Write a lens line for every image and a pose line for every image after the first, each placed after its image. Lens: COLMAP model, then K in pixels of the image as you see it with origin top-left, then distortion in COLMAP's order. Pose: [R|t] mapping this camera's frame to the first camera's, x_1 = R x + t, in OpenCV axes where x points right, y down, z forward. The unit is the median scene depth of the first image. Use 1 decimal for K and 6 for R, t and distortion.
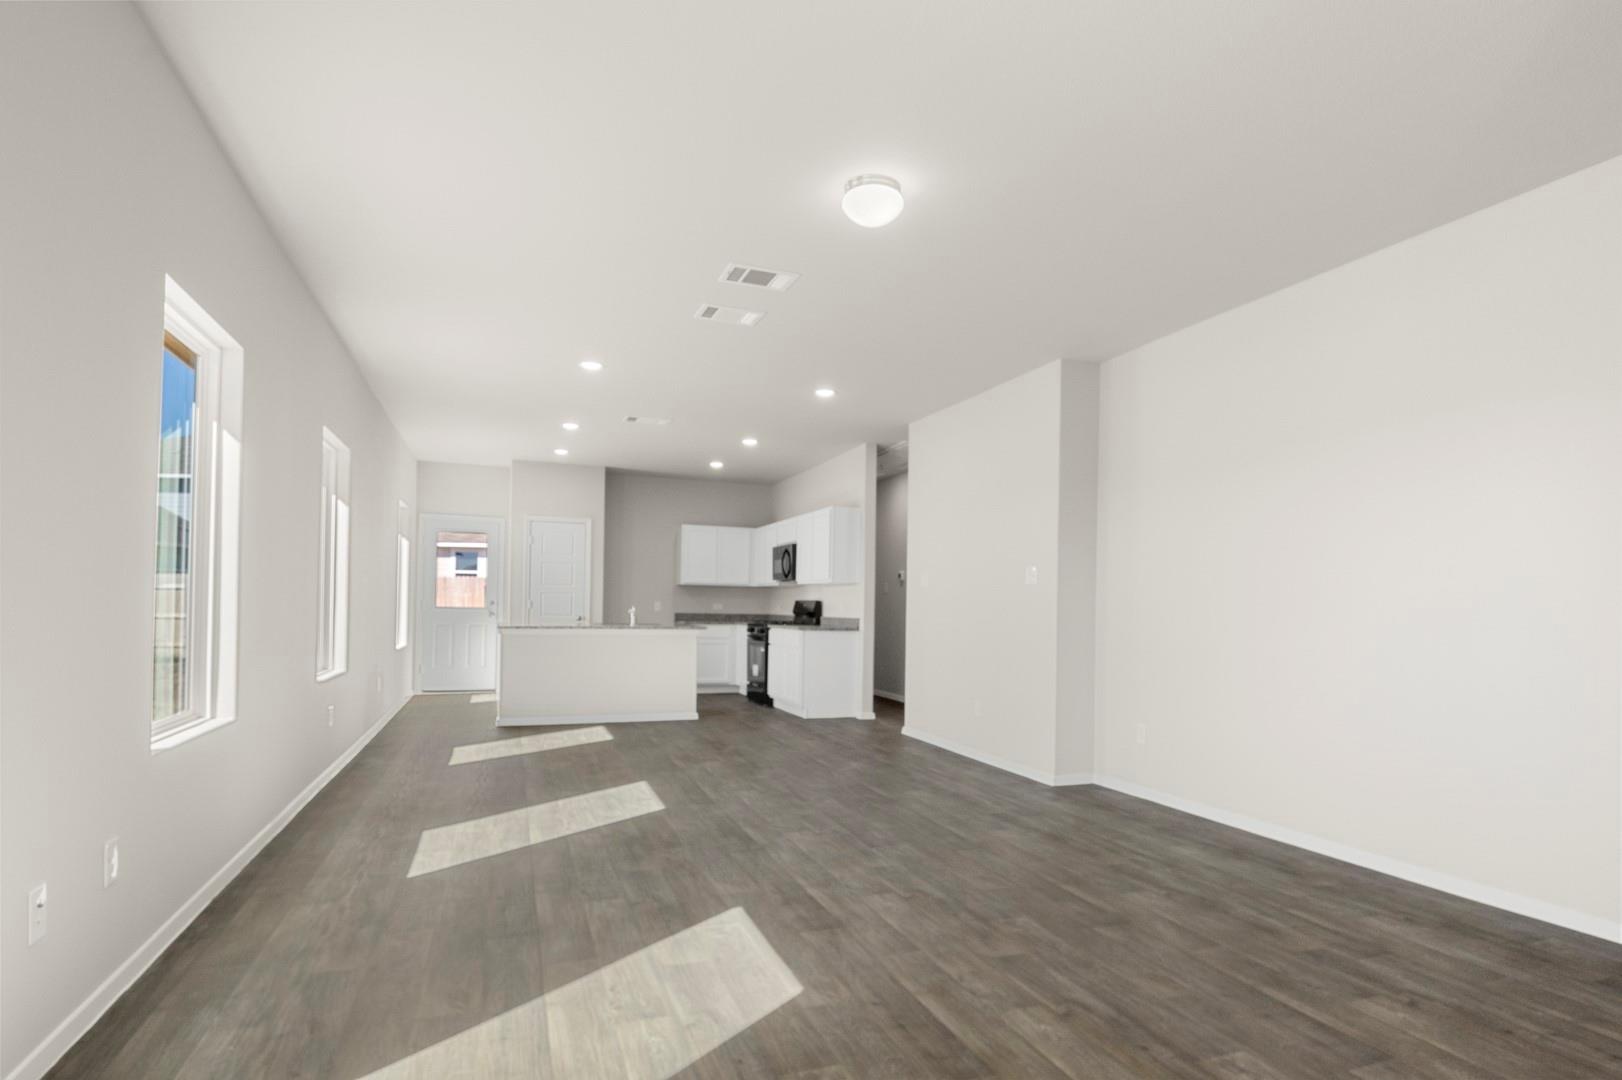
lens RADIAL K [[871.8, 0, 834.9], [0, 871.8, 611.7], [0, 0, 1]] dist [0.001935, -0.000428]
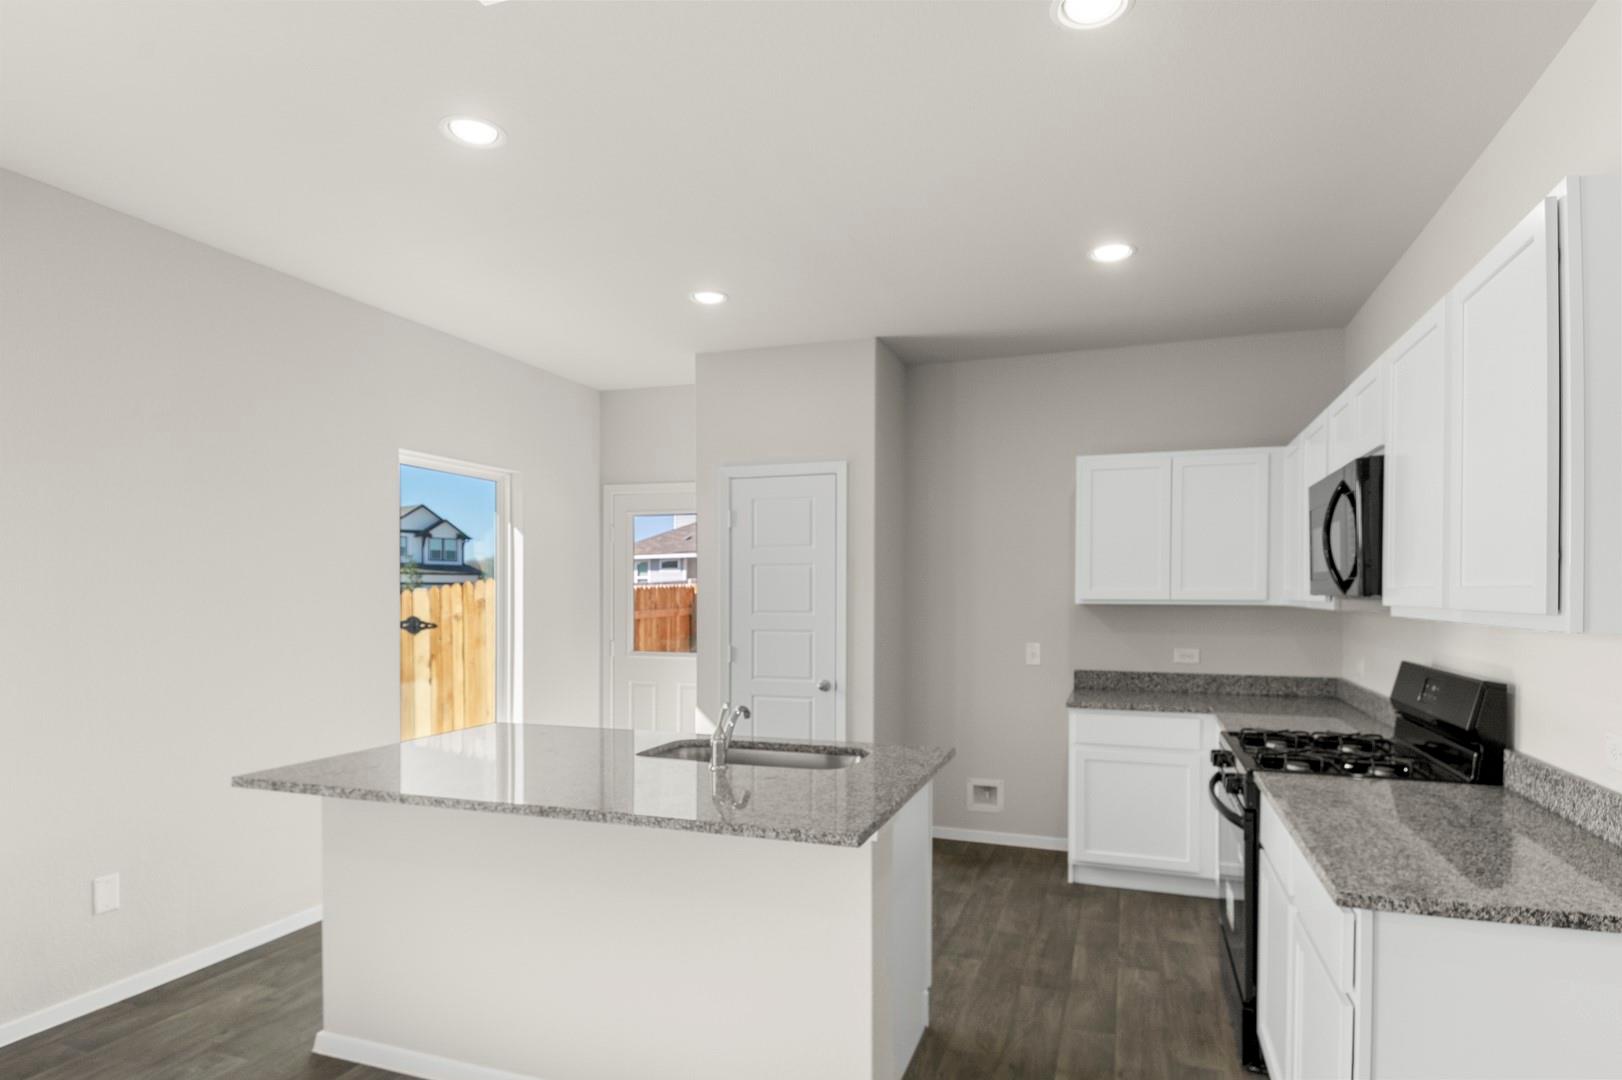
lens RADIAL K [[871.8, 0, 834.9], [0, 871.8, 611.7], [0, 0, 1]] dist [0.001935, -0.000428]
pose [[0.773073, 0.000255, -0.634316, -0.005899], [0.007146, 0.999933, 0.009111, -0.034557], [0.634276, -0.011577, 0.773020, 0.660324]]
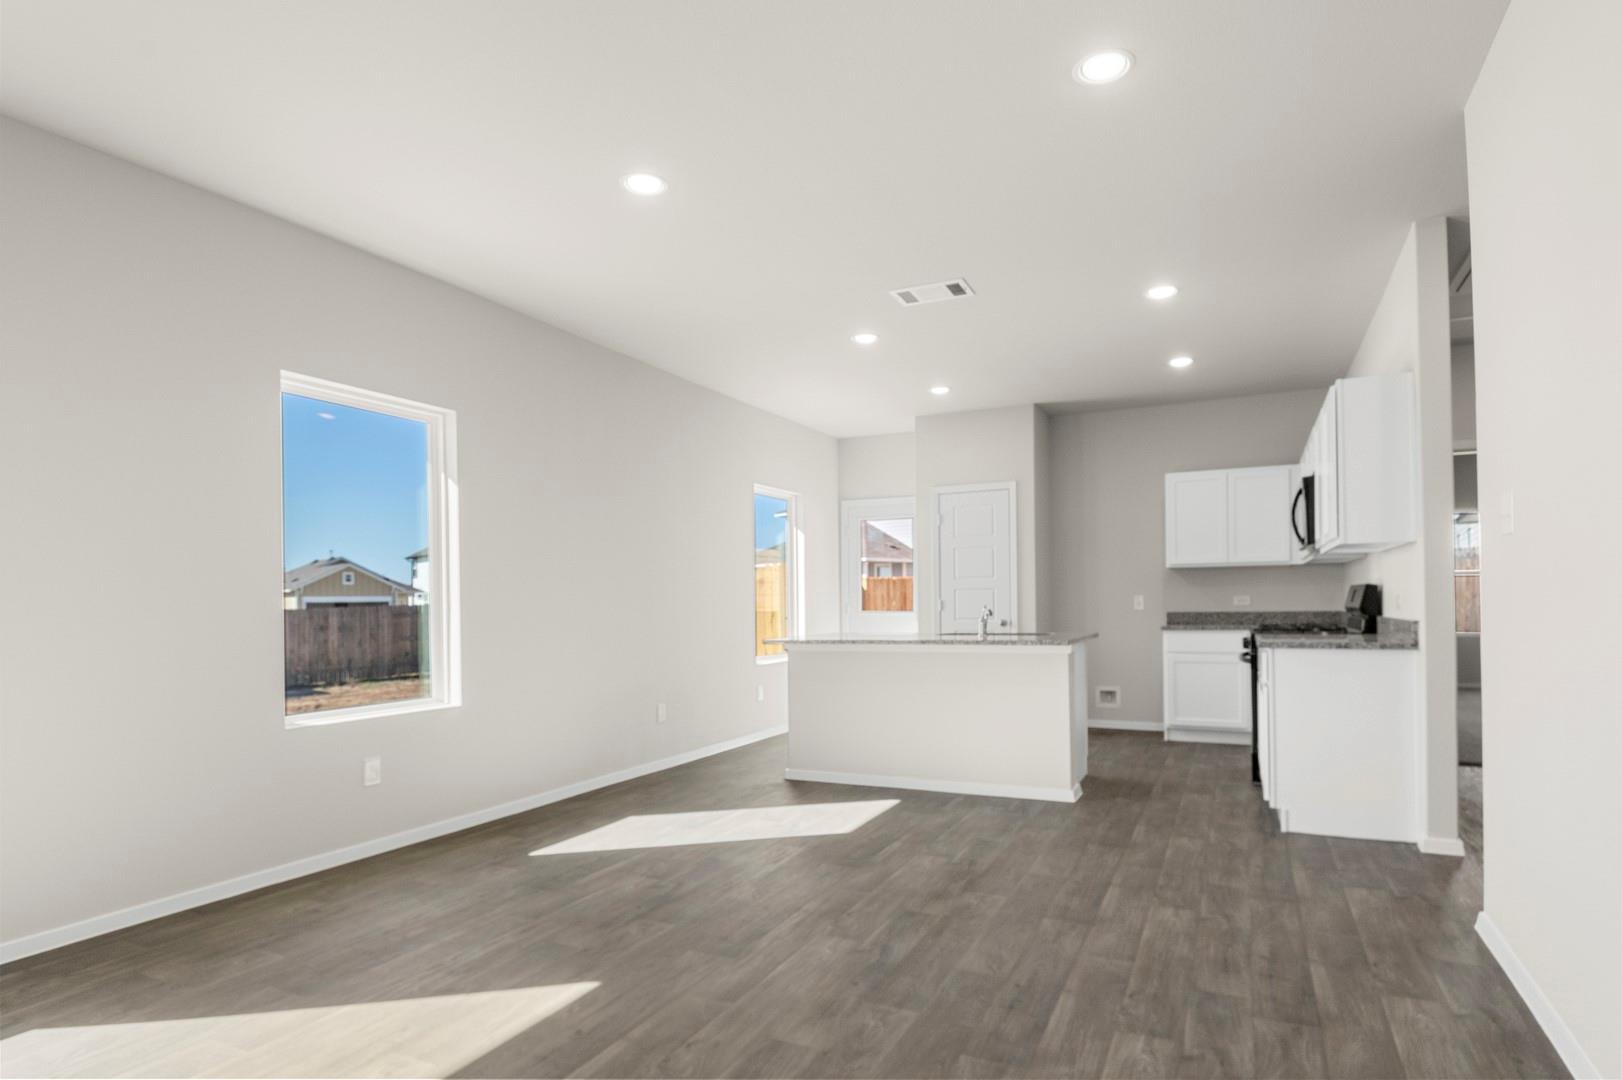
lens RADIAL K [[871.8, 0, 834.9], [0, 871.8, 611.7], [0, 0, 1]] dist [0.001935, -0.000428]
pose [[0.700271, -0.018653, -0.713633, 0.116624], [0.021229, 0.999761, -0.005300, -0.000819], [0.713561, -0.011439, 0.700500, 0.407343]]
